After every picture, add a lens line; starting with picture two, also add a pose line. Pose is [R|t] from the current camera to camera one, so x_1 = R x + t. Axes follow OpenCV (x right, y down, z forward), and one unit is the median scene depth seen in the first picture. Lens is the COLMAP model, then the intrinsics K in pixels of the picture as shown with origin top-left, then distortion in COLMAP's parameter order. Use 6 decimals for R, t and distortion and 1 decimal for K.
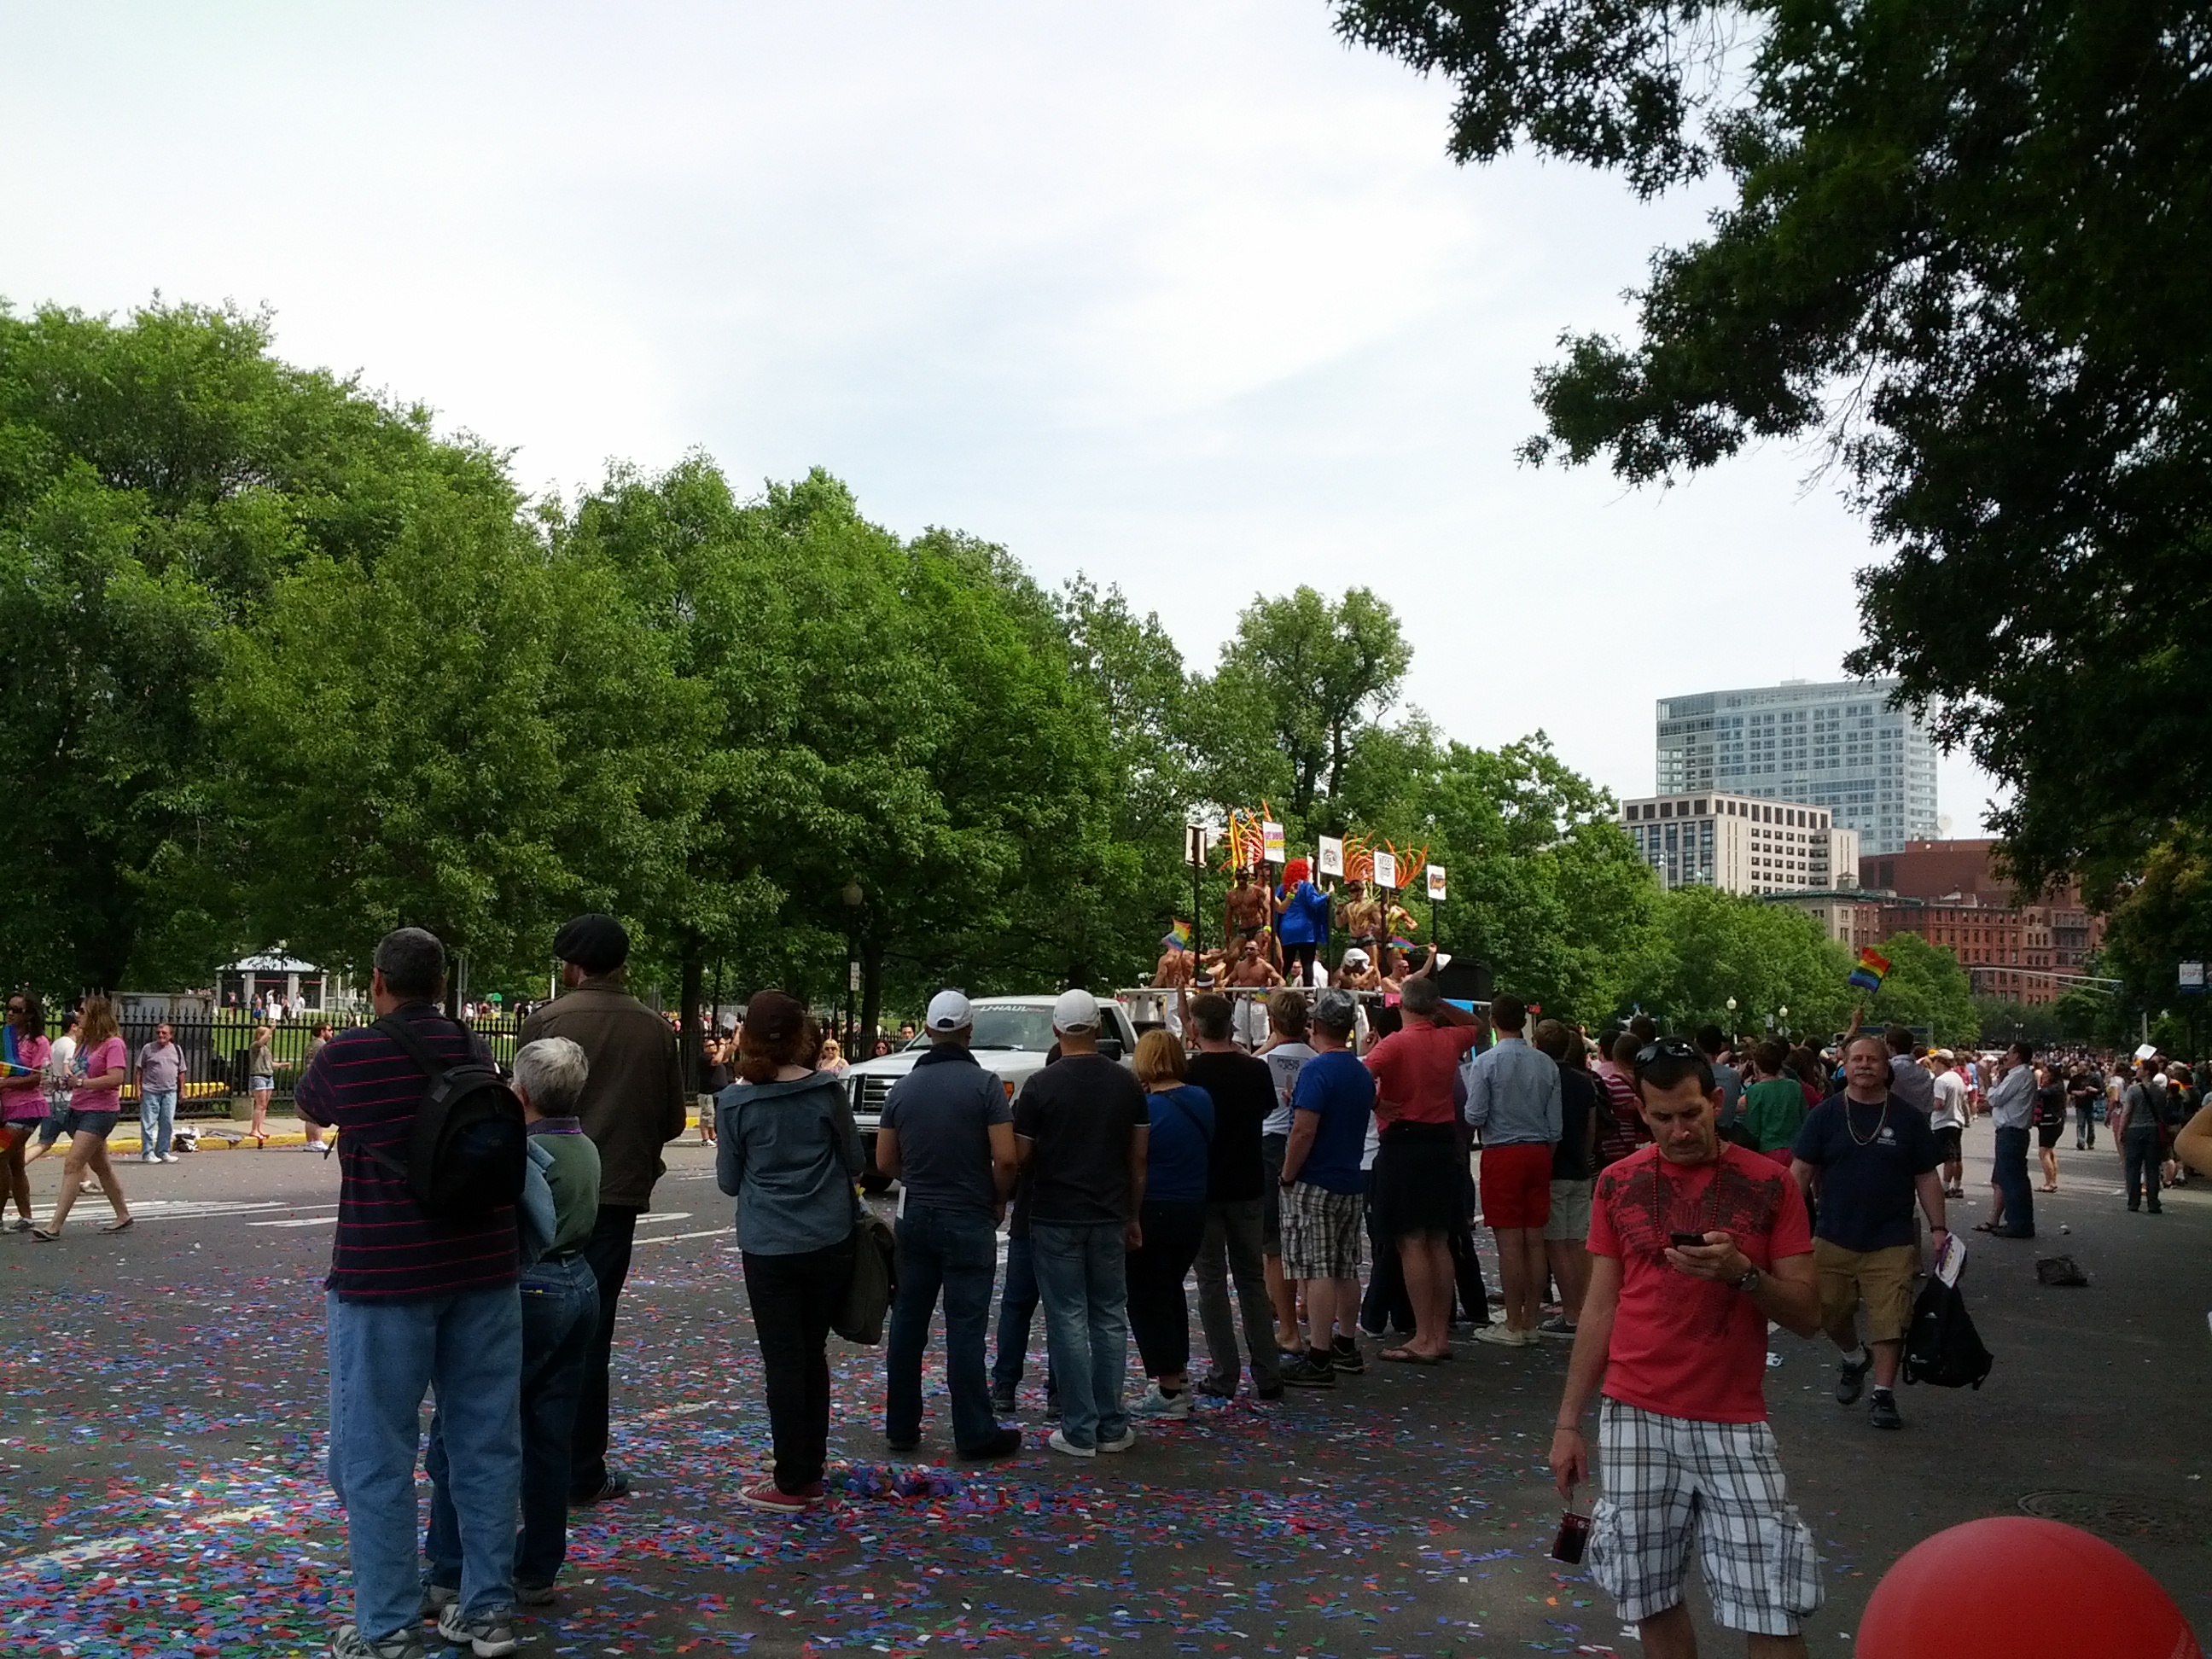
lens RADIAL K [[2222.3, 0, 1106.0], [0, 2222.3, 829.5], [0, 0, 1]] dist [0.068244, -0.191135]
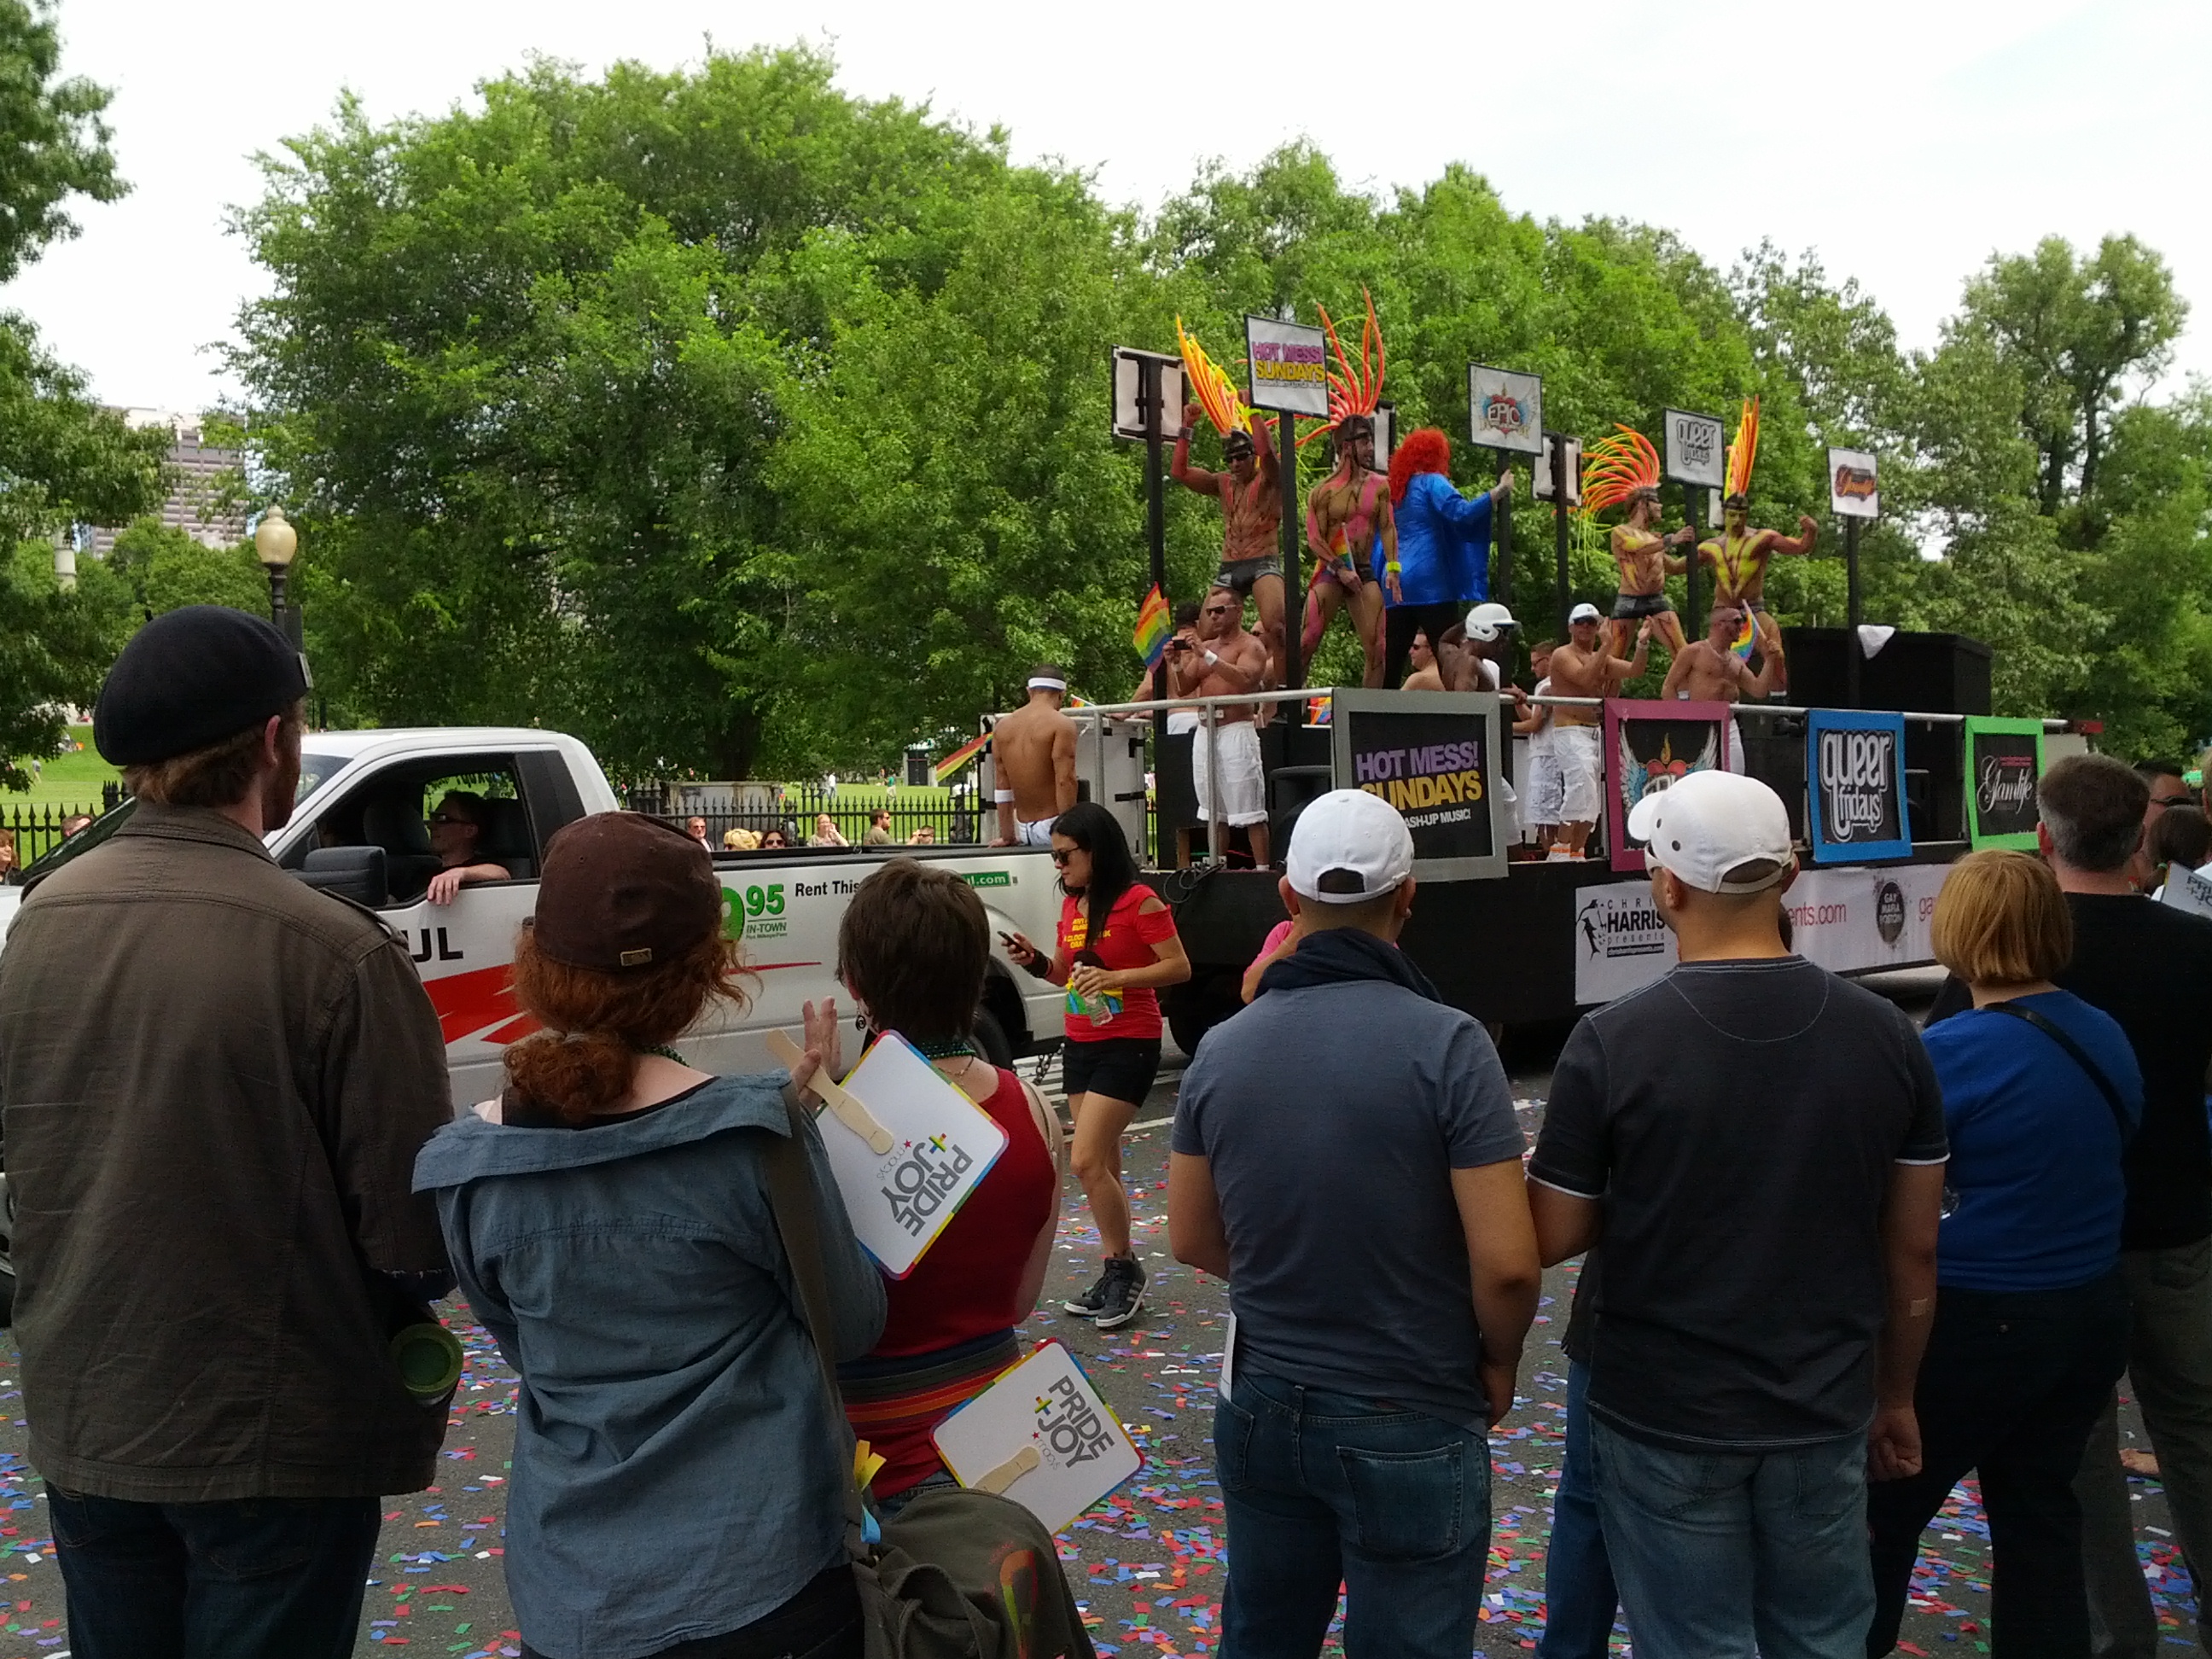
lens RADIAL K [[2161.4, 0, 1004.3], [0, 2161.4, 877.4], [0, 0, 1]] dist [0.036551, -0.139296]
pose [[0.939047, -0.012644, -0.343555, -0.005432], [0.059045, 0.990406, 0.124938, 0.005971], [0.338679, -0.137607, 0.930785, 0.174926]]
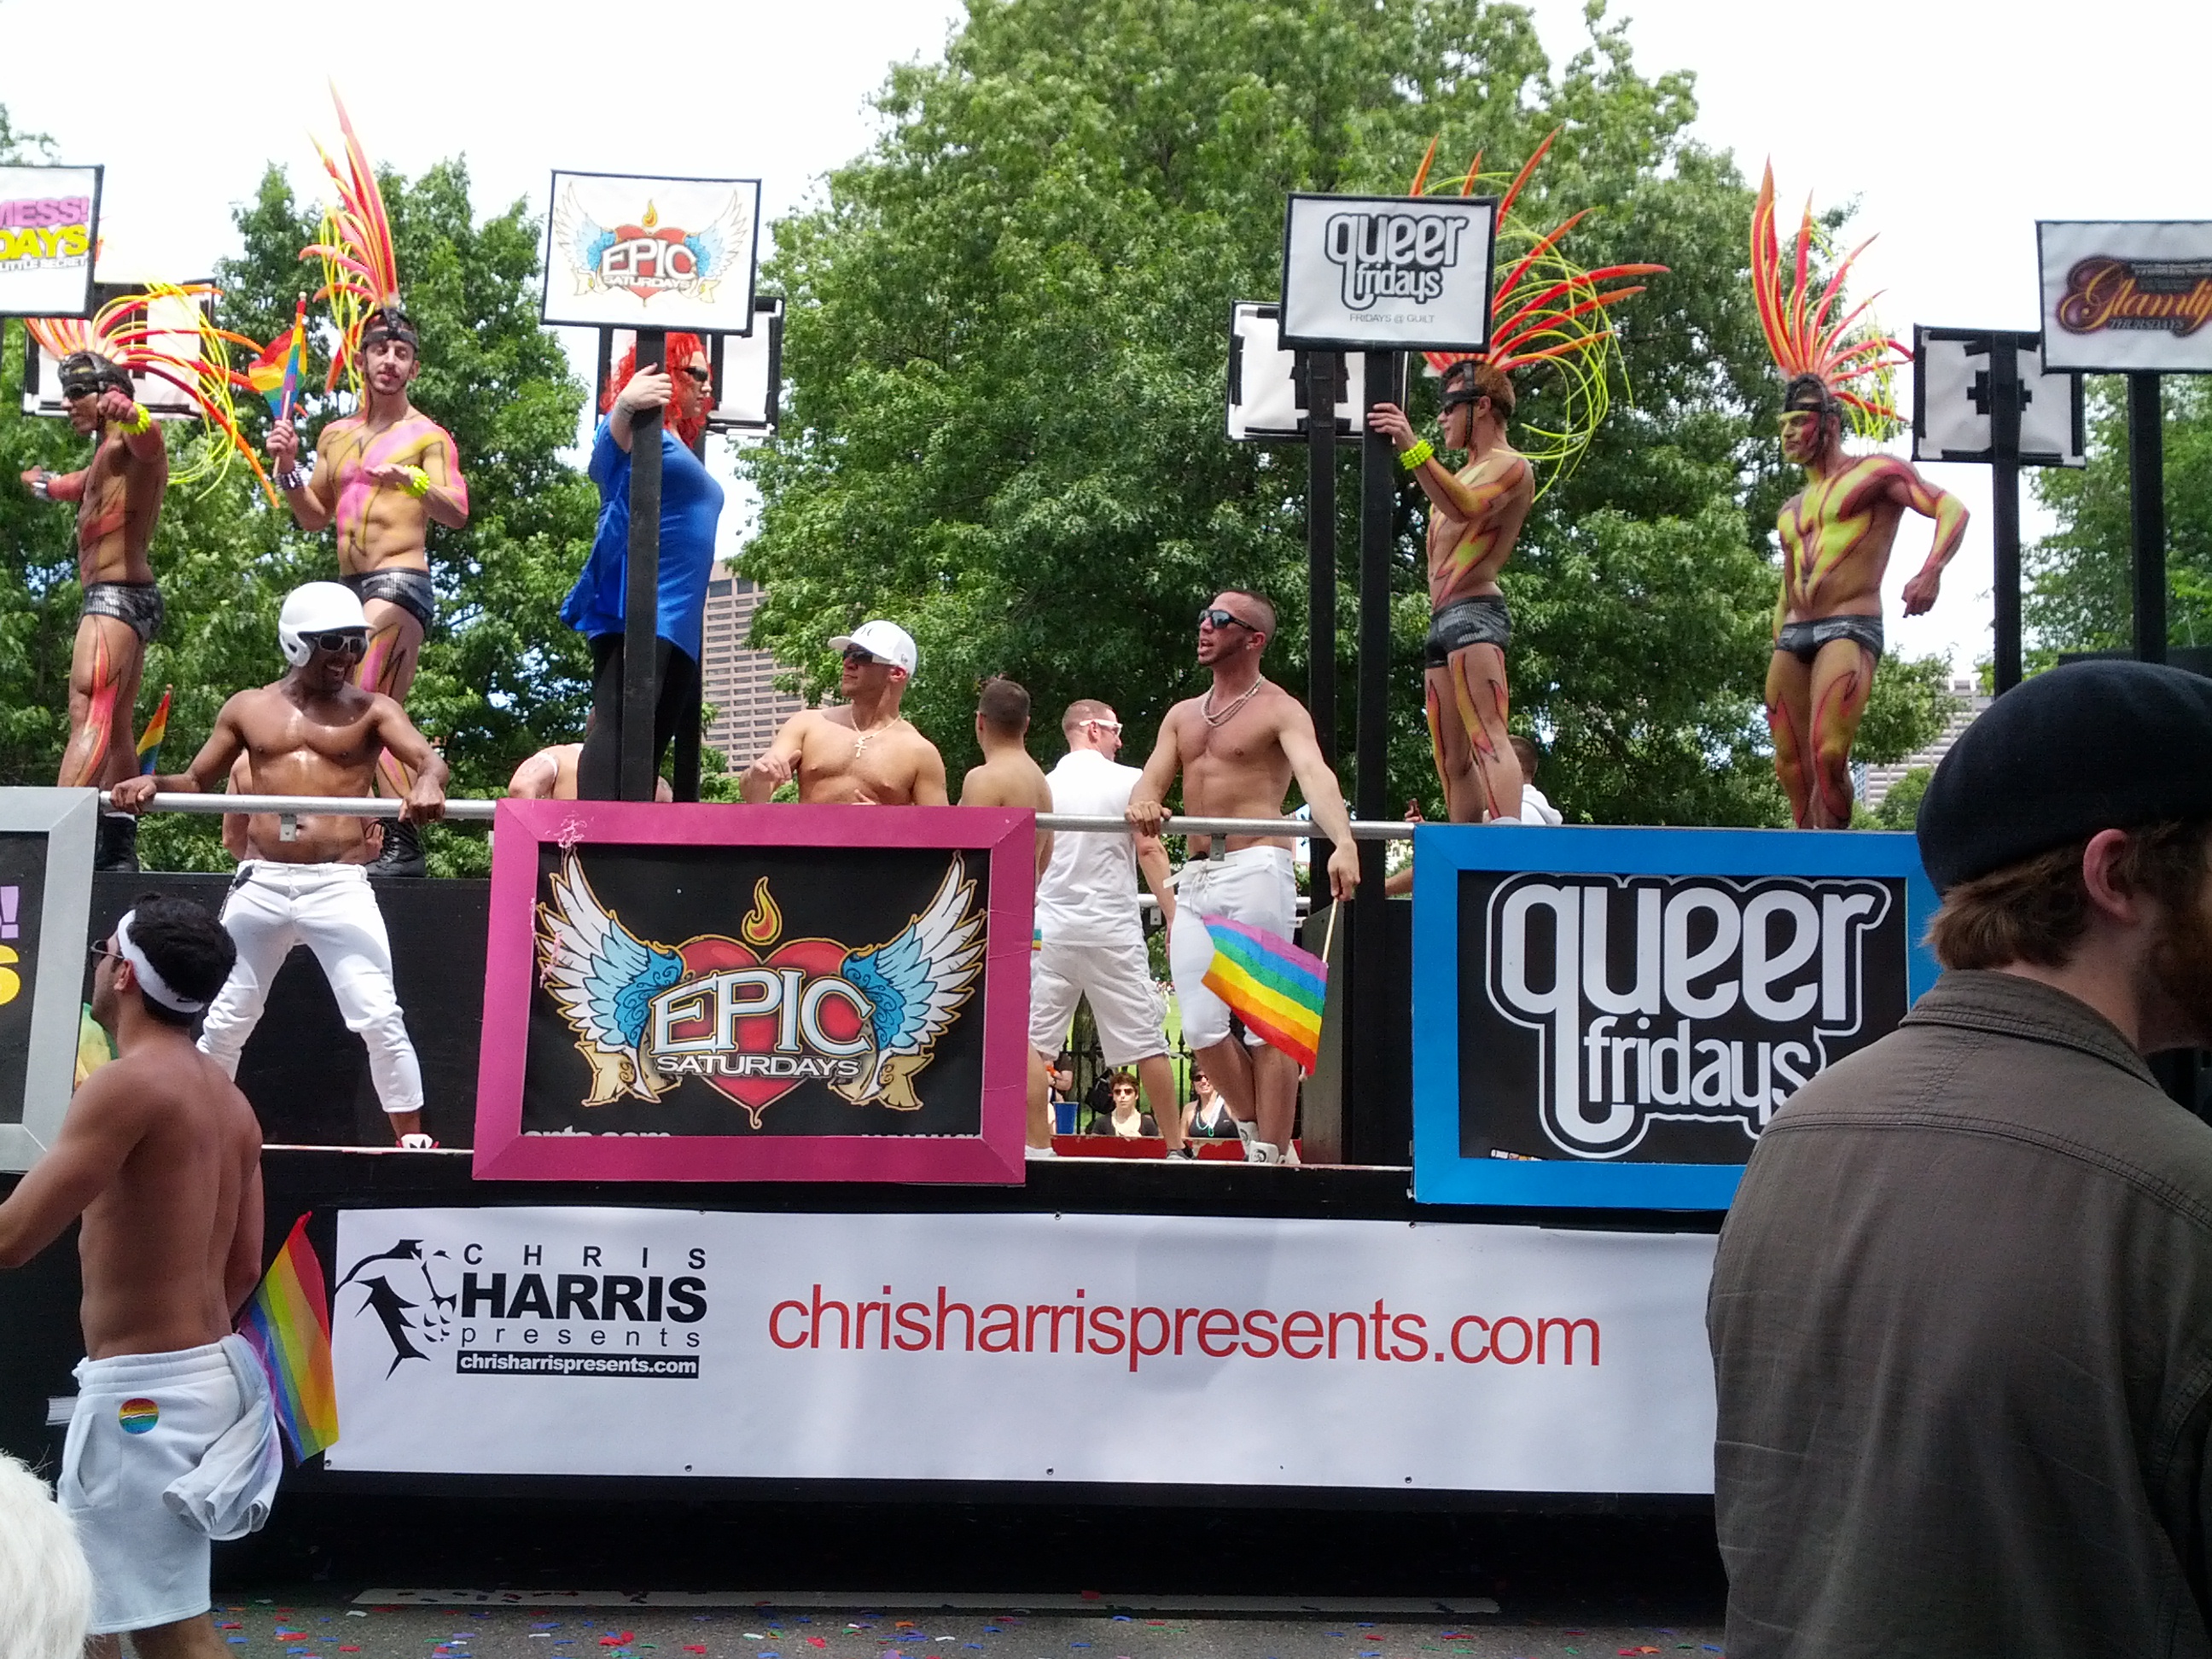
lens RADIAL K [[2222.3, 0, 1106.0], [0, 2222.3, 829.5], [0, 0, 1]] dist [0.068244, -0.191135]
pose [[0.461885, -0.084181, -0.882936, 0.001399], [0.074999, 0.995627, -0.055692, 0.007734], [0.883763, -0.040496, 0.466179, 0.190942]]
